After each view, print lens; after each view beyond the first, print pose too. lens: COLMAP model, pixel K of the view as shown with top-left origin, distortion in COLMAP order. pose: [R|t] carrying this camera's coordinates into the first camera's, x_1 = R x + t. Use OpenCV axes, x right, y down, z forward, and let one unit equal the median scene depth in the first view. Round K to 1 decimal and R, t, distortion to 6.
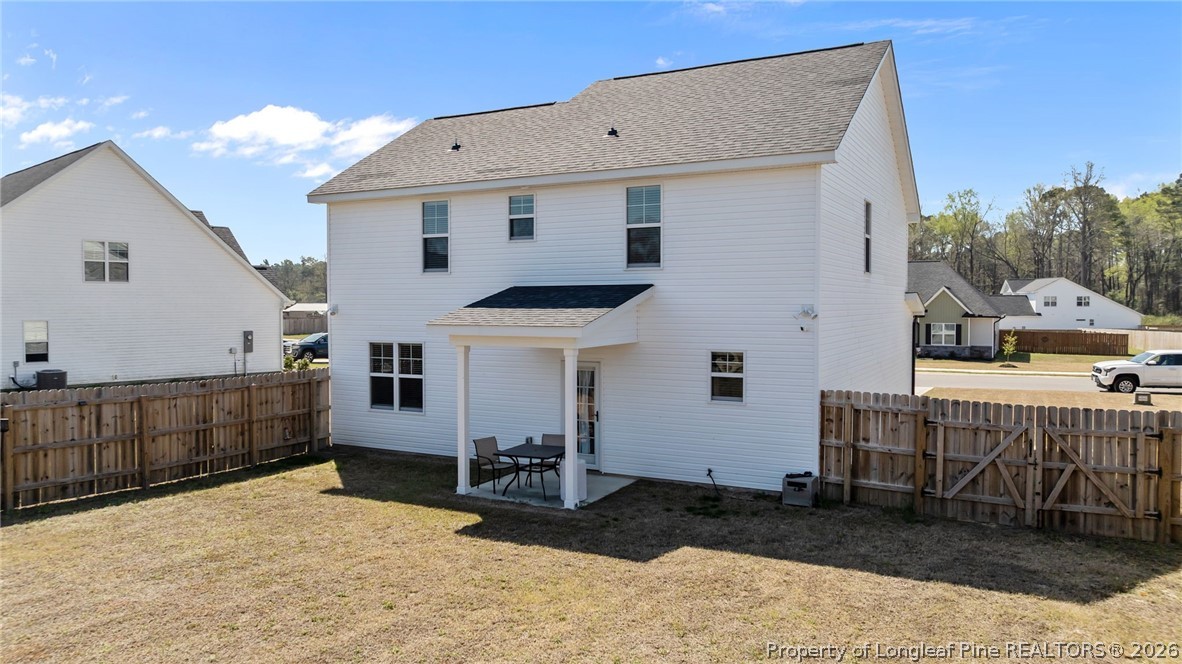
lens RADIAL K [[835.2, 0, 591.0], [0, 835.2, 332.0], [0, 0, 1]] dist [-0.022215, 0.000025]
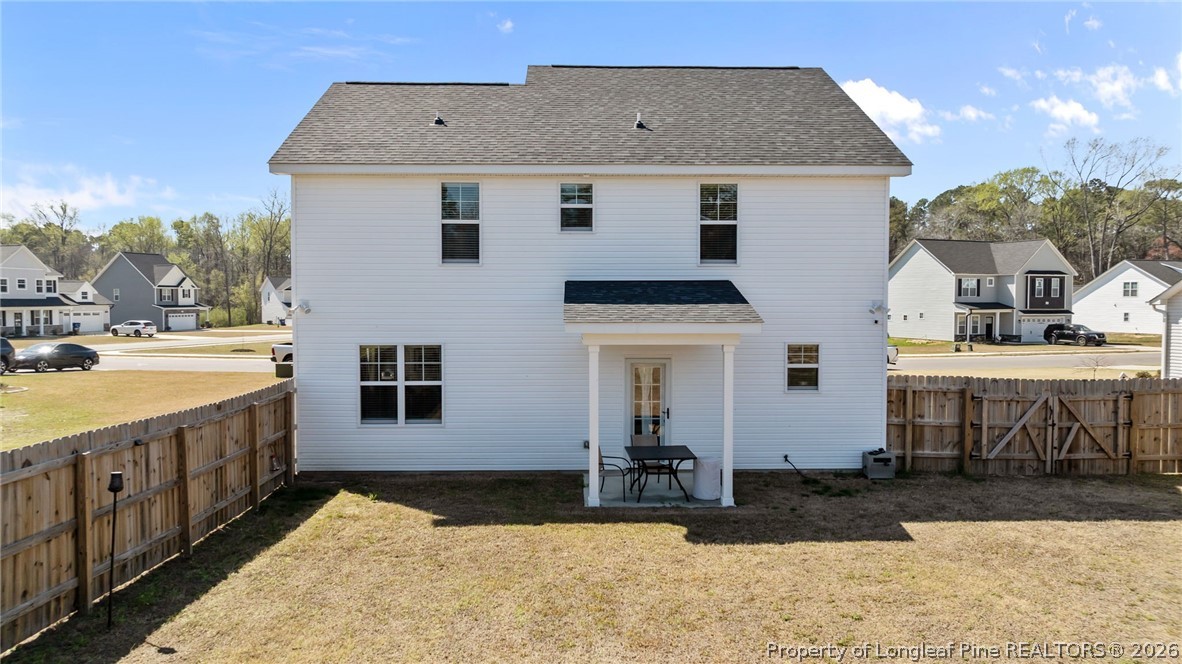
lens RADIAL K [[835.2, 0, 591.0], [0, 835.2, 332.0], [0, 0, 1]] dist [-0.022215, 0.000025]
pose [[0.869079, -0.018793, 0.494316, -0.611050], [0.015691, 0.999823, 0.010425, -0.007598], [-0.494424, -0.001304, 0.869220, 0.203620]]
